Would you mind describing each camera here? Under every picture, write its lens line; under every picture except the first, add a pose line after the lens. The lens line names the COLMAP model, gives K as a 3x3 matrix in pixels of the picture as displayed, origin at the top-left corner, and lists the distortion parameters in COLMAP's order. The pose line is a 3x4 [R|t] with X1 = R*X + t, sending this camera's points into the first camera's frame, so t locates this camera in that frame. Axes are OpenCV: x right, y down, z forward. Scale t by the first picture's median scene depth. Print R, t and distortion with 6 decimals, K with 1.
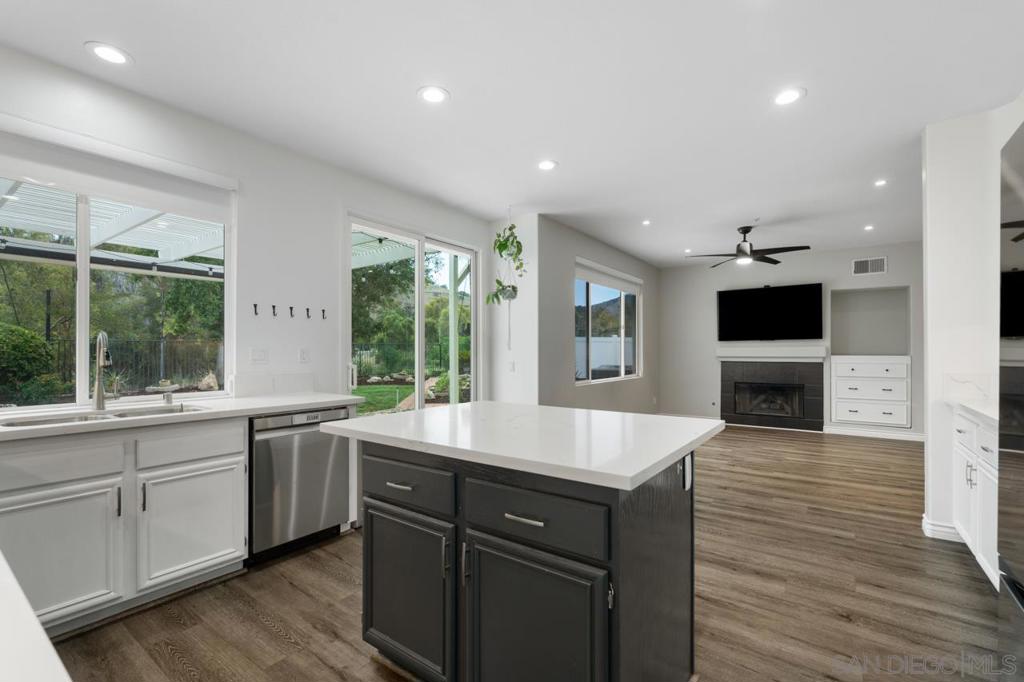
lens RADIAL K [[449.3, 0, 508.6], [0, 449.3, 350.0], [0, 0, 1]] dist [-0.003454, 0.000312]
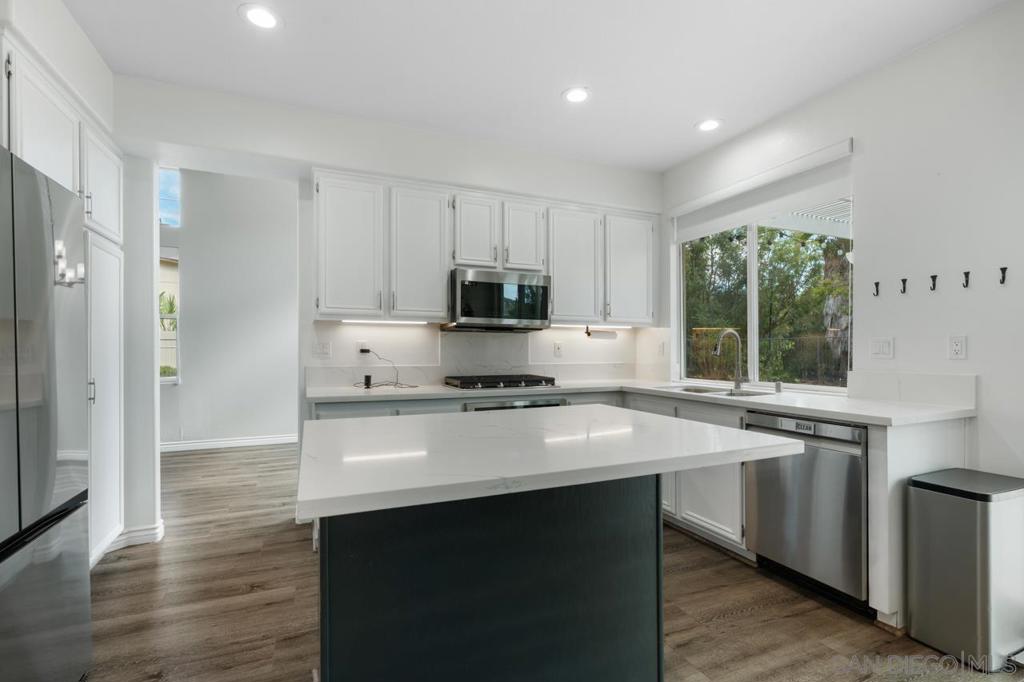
lens RADIAL K [[491.4, 0, 513.8], [0, 491.4, 347.3], [0, 0, 1]] dist [-0.000275, 0.000031]
pose [[-0.512216, 0.000917, -0.858856, 0.223510], [0.007967, 0.999961, -0.003684, 0.004251], [0.858820, -0.008729, -0.512203, 0.401975]]
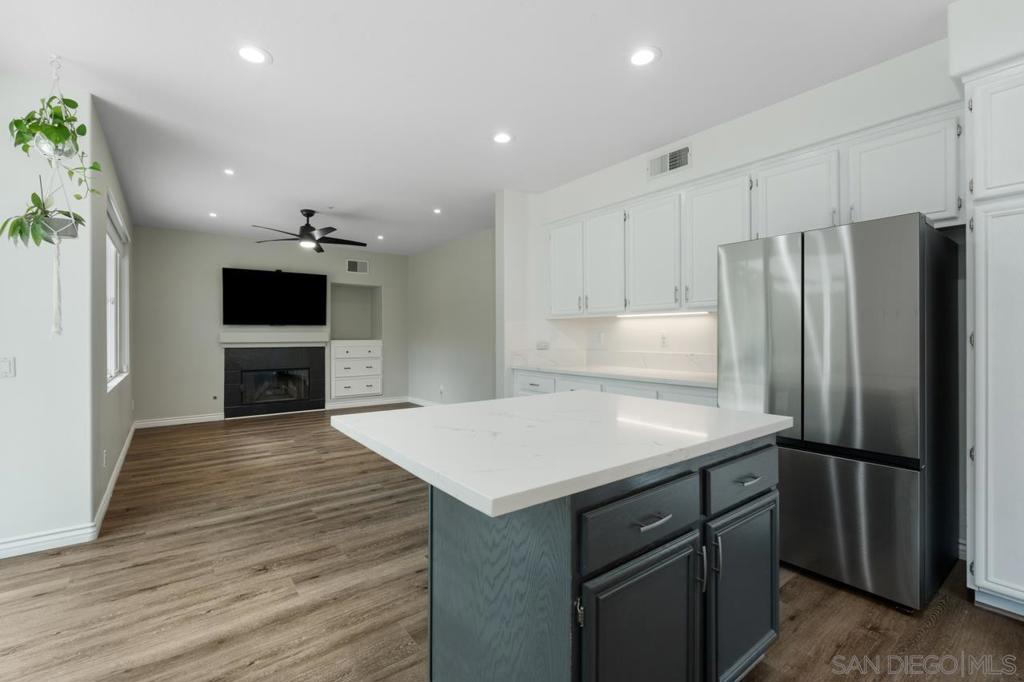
lens RADIAL K [[449.3, 0, 512.5], [0, 449.3, 337.2], [0, 0, 1]] dist [-0.003454, 0.000312]
pose [[0.277706, -0.001536, 0.960665, -0.242481], [-0.002439, 0.999994, 0.002304, 0.000683], [-0.960663, -0.002983, 0.277701, 0.246760]]
